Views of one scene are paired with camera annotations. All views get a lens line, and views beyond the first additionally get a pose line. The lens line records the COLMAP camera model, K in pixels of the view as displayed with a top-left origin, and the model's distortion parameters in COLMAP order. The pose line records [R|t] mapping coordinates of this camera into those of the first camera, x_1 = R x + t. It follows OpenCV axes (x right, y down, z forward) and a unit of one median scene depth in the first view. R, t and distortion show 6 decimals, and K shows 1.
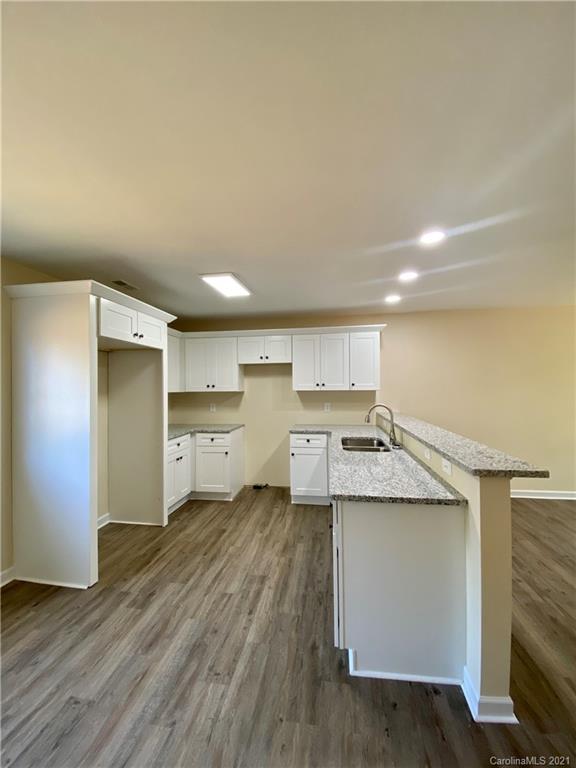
lens RADIAL K [[310.4, 0, 291.1], [0, 310.4, 382.2], [0, 0, 1]] dist [0.023265, -0.021429]
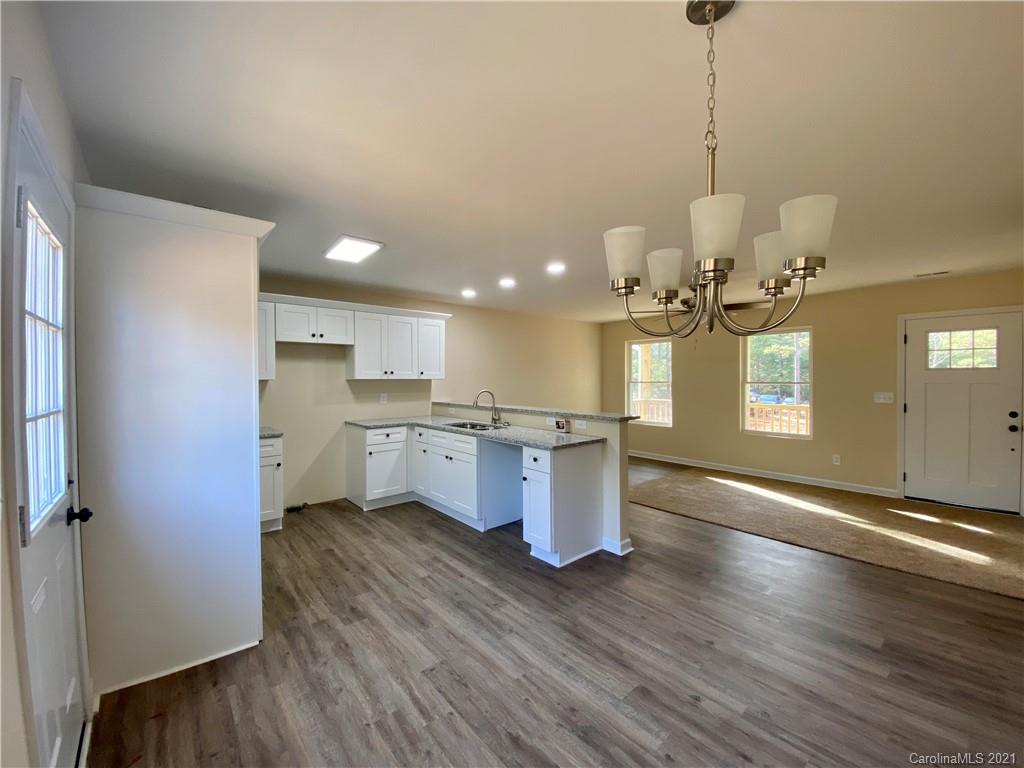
lens RADIAL K [[407.7, 0, 516.6], [0, 407.7, 382.0], [0, 0, 1]] dist [0.026553, -0.019849]
pose [[0.658162, 0.002766, 0.752871, -0.807341], [-0.017234, 0.999787, 0.011392, 0.022896], [-0.752679, -0.020473, 0.658070, -0.063358]]
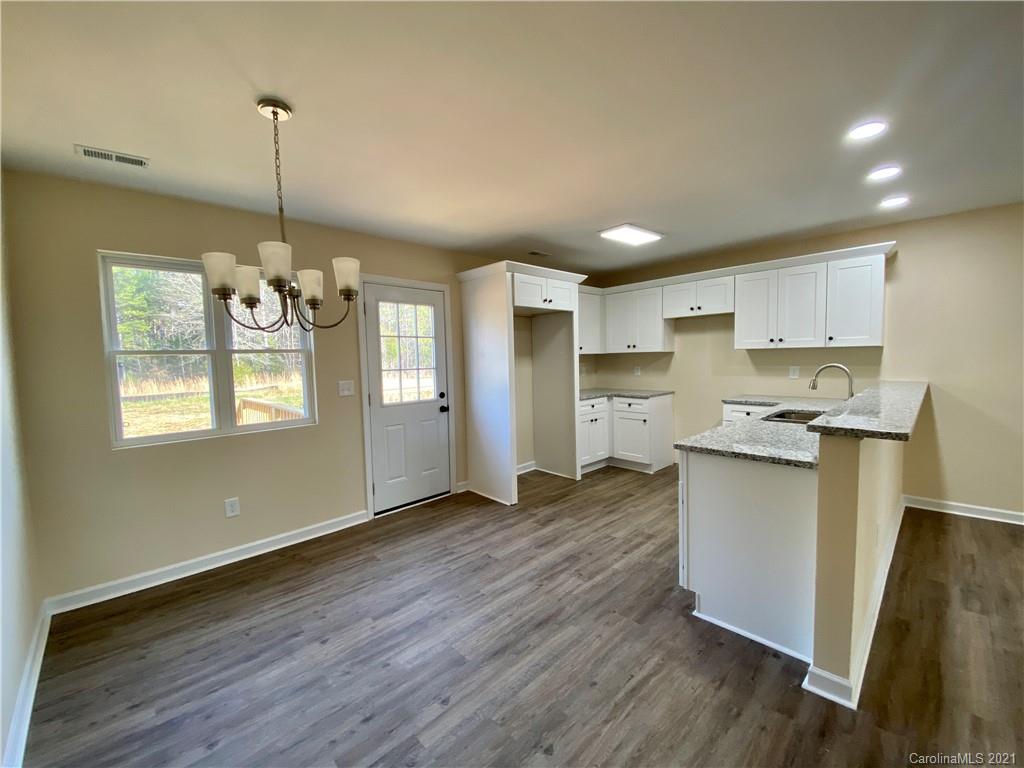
lens RADIAL K [[413.9, 0, 512.0], [0, 413.9, 384.0], [0, 0, 1]] dist [0.023265, -0.021429]
pose [[0.788357, 0.030839, -0.614445, 0.315210], [0.027560, 0.995970, 0.085348, 0.014460], [0.614601, -0.084219, 0.784330, -0.238316]]
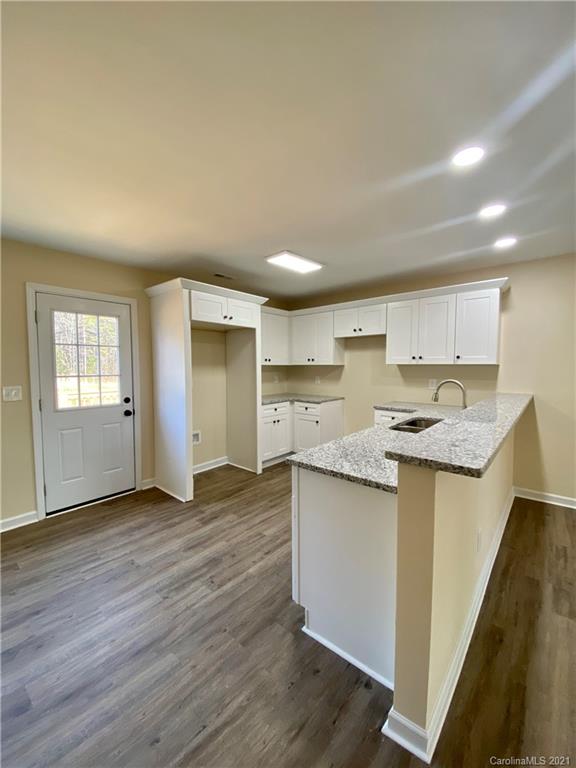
lens RADIAL K [[310.4, 0, 291.1], [0, 310.4, 382.2], [0, 0, 1]] dist [0.023265, -0.021429]
pose [[0.847235, 0.037117, -0.529920, 0.392227], [0.002779, 0.997233, 0.074294, 0.015889], [0.531211, -0.064417, 0.844787, 0.082129]]
